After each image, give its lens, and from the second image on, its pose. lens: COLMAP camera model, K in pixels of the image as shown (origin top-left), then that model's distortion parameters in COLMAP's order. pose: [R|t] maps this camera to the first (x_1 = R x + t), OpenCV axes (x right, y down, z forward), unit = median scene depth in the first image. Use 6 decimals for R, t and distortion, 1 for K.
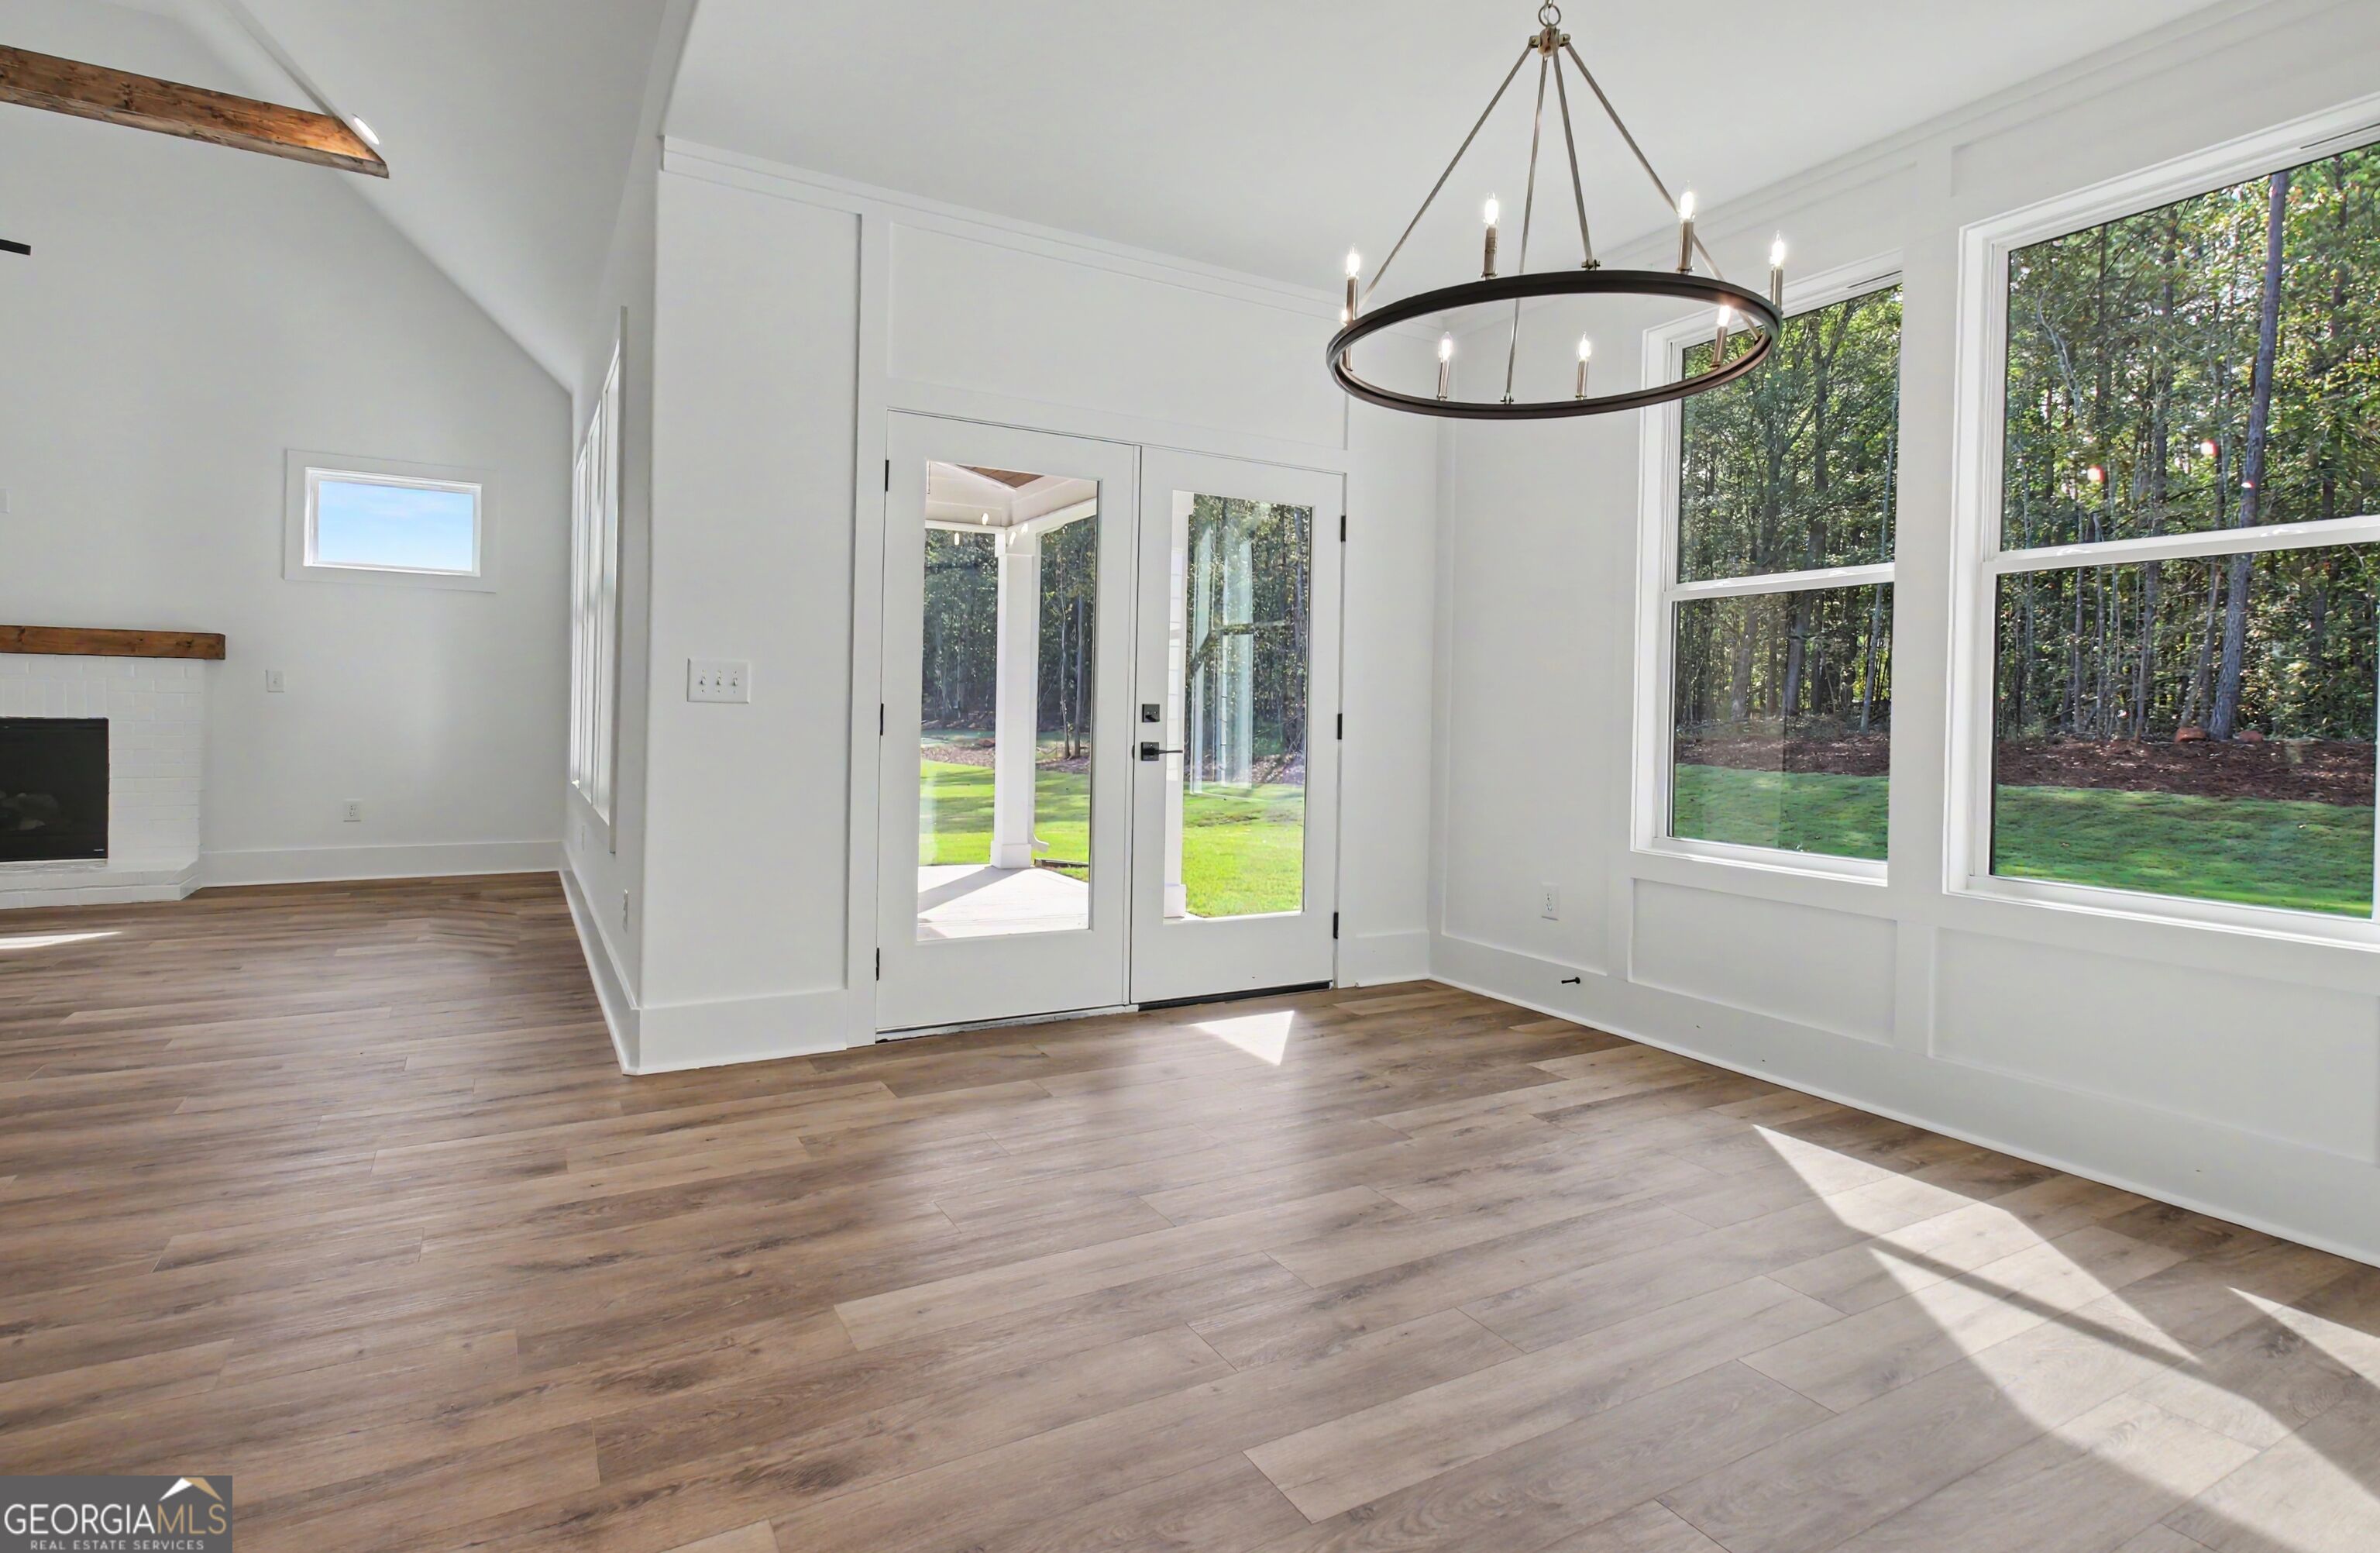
lens RADIAL K [[1180.4, 0, 1145.9], [0, 1180.4, 734.4], [0, 0, 1]] dist [-0.005240, -0.000754]
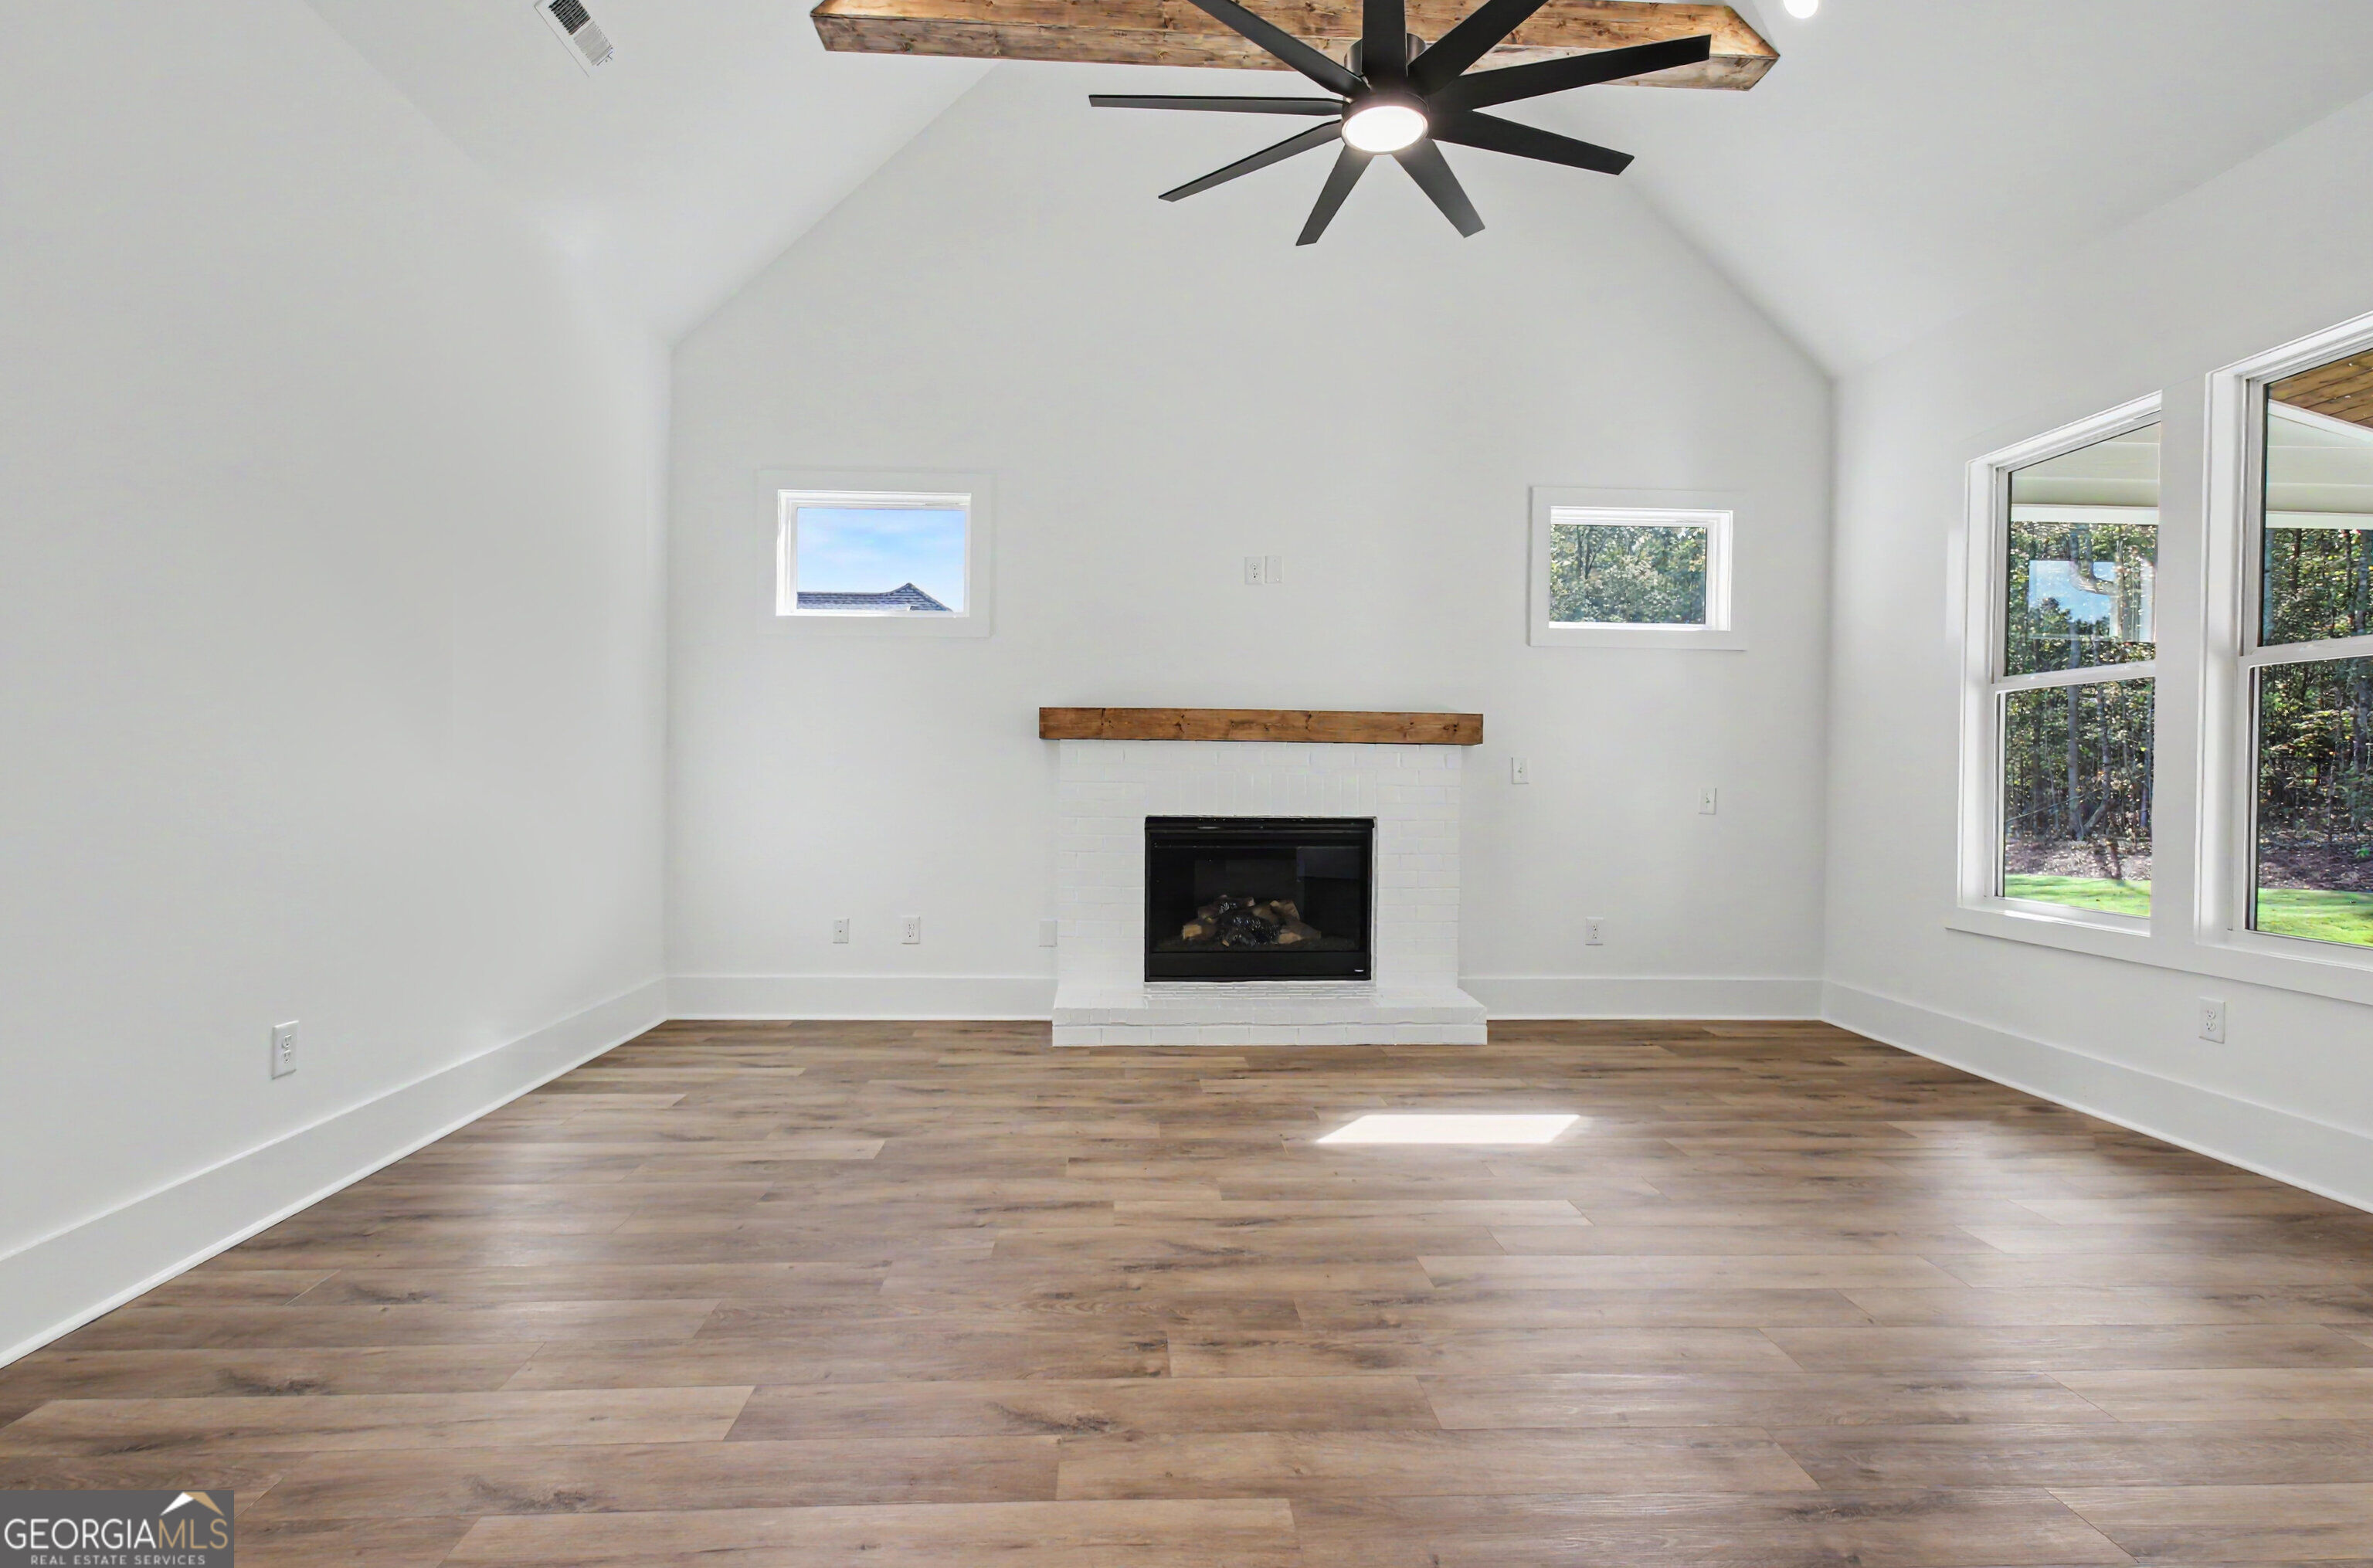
lens RADIAL K [[1137.5, 0, 1204.1], [0, 1137.5, 787.9], [0, 0, 1]] dist [0.006580, -0.000811]
pose [[0.897786, -0.006253, -0.440388, -0.687102], [-0.000823, 0.999874, -0.015875, -0.023313], [0.440431, 0.014615, 0.897667, 0.221789]]
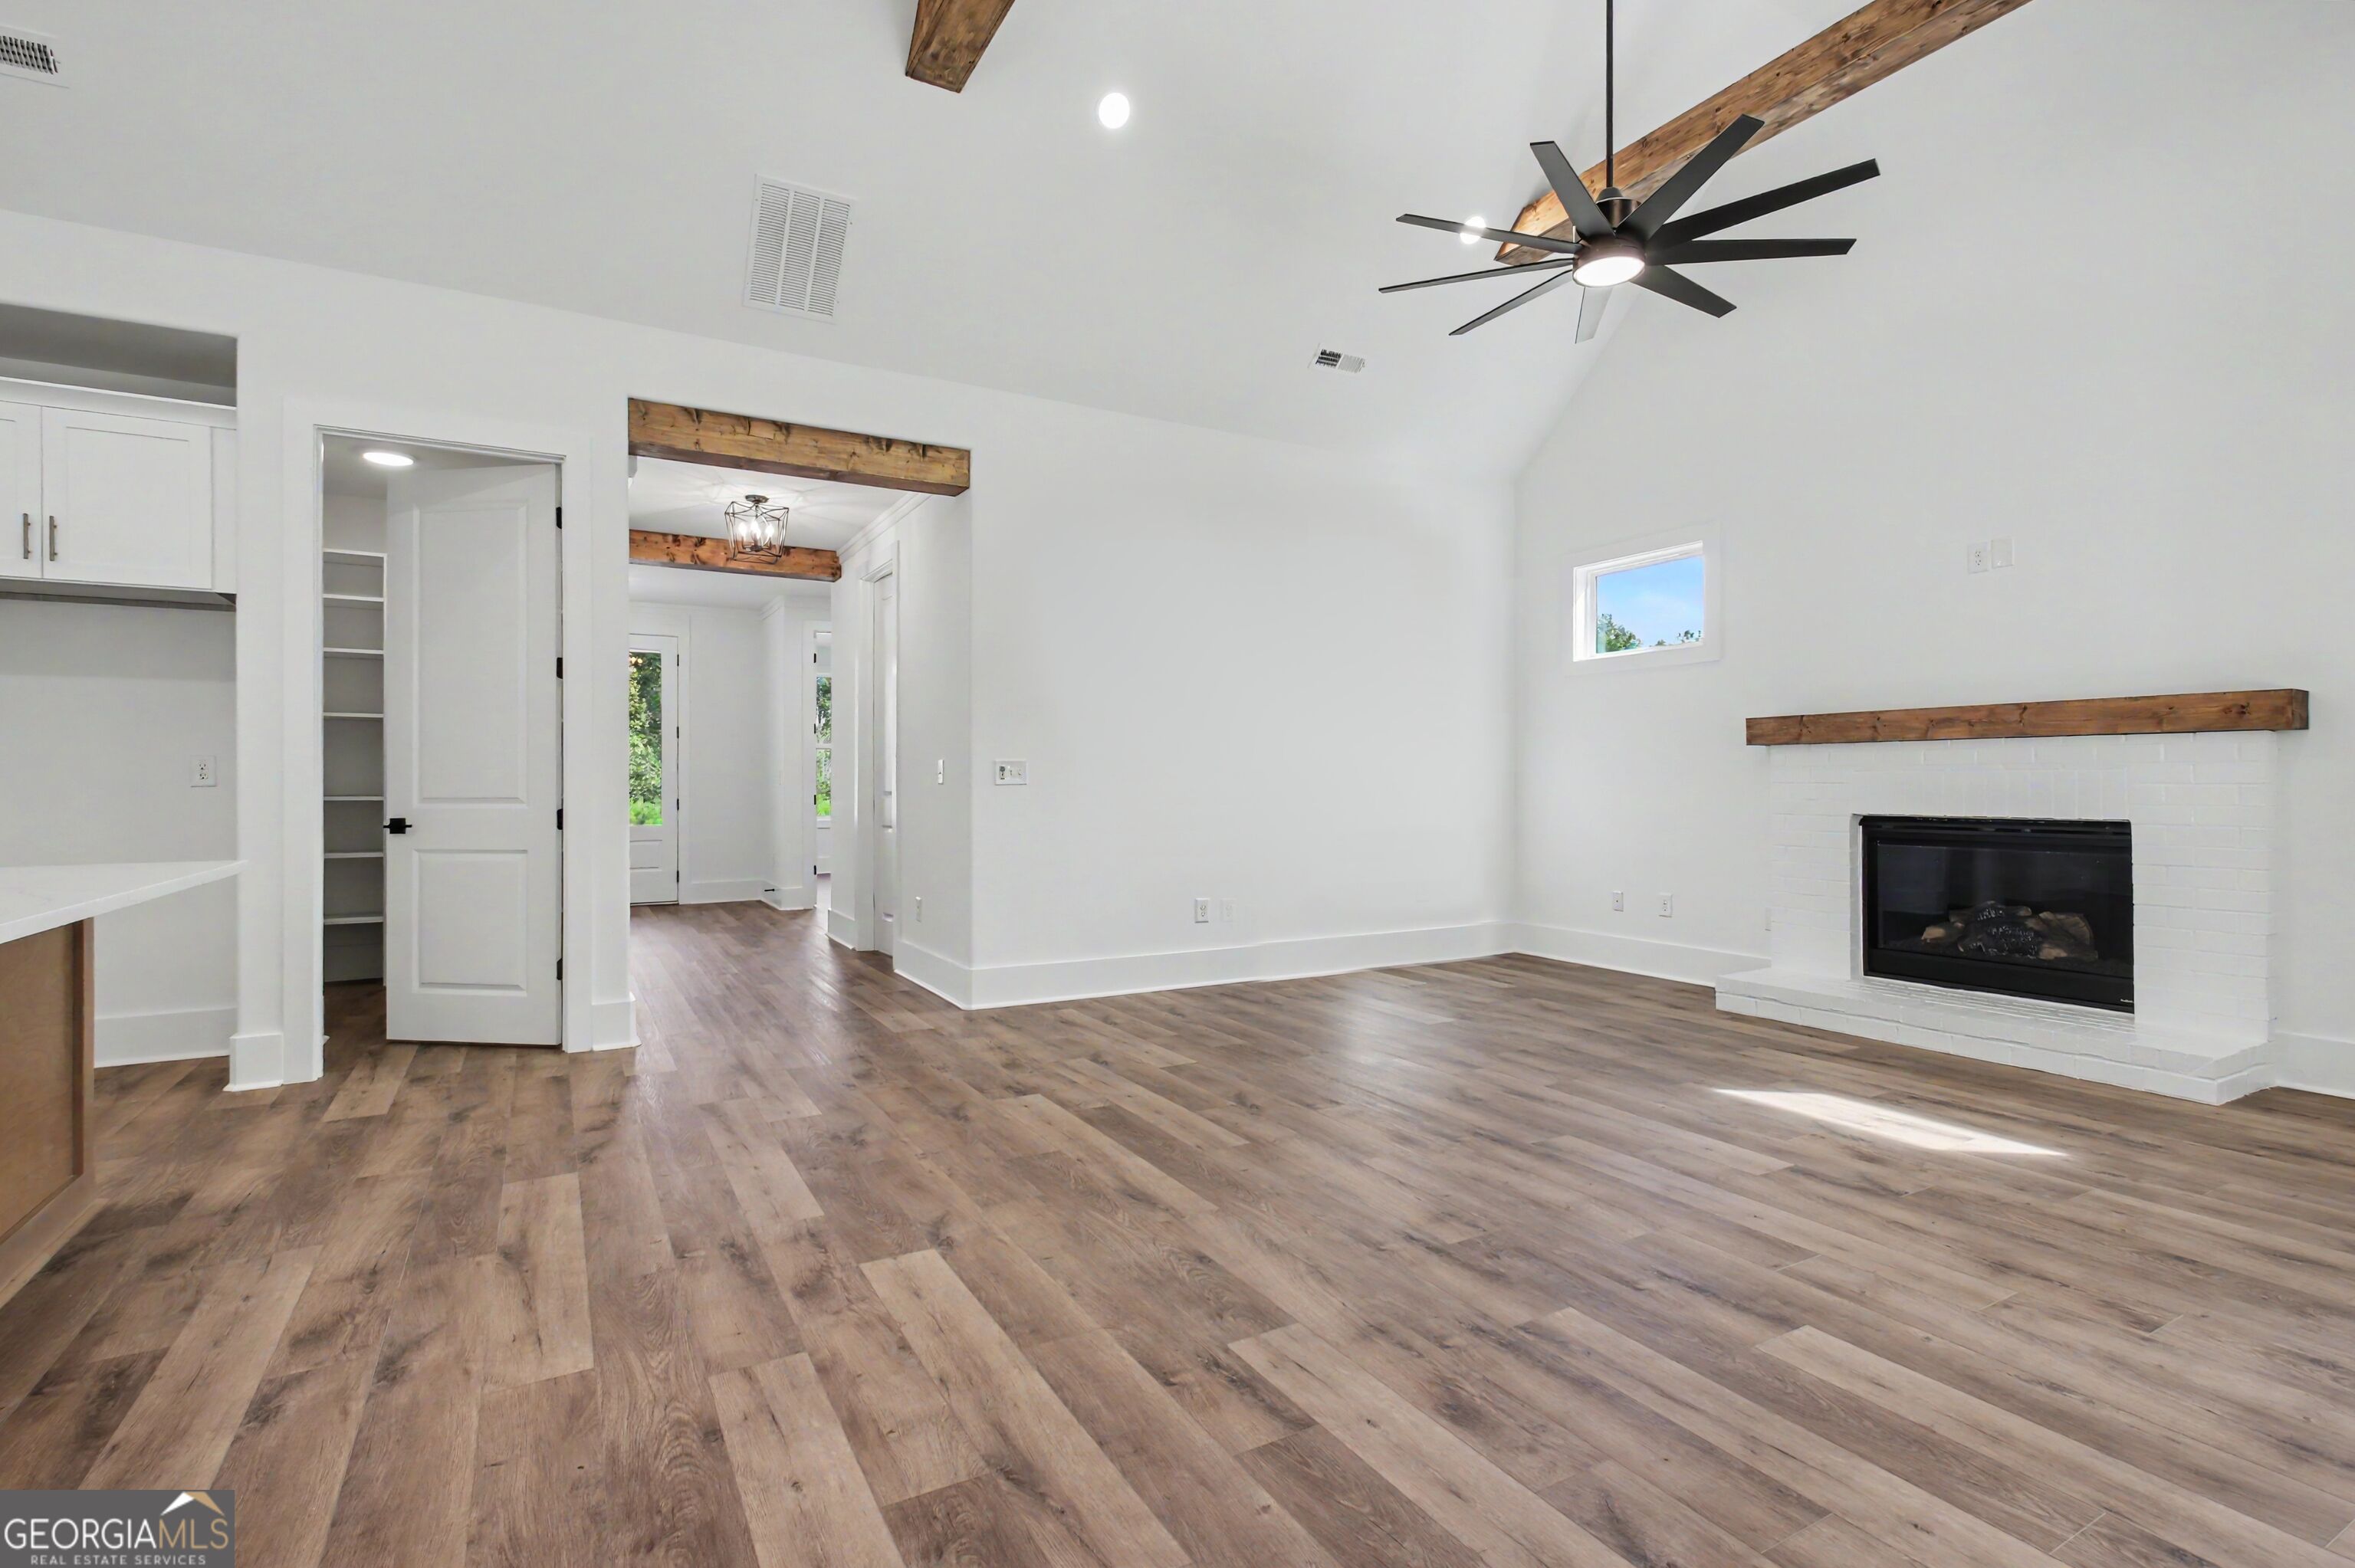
lens RADIAL K [[1128.7, 0, 1213.3], [0, 1128.7, 775.0], [0, 0, 1]] dist [0.006580, -0.000811]
pose [[0.031243, -0.027894, -0.999123, -0.226978], [-0.015385, 0.999479, -0.028385, -0.014597], [0.999393, 0.016259, 0.030798, 0.455018]]
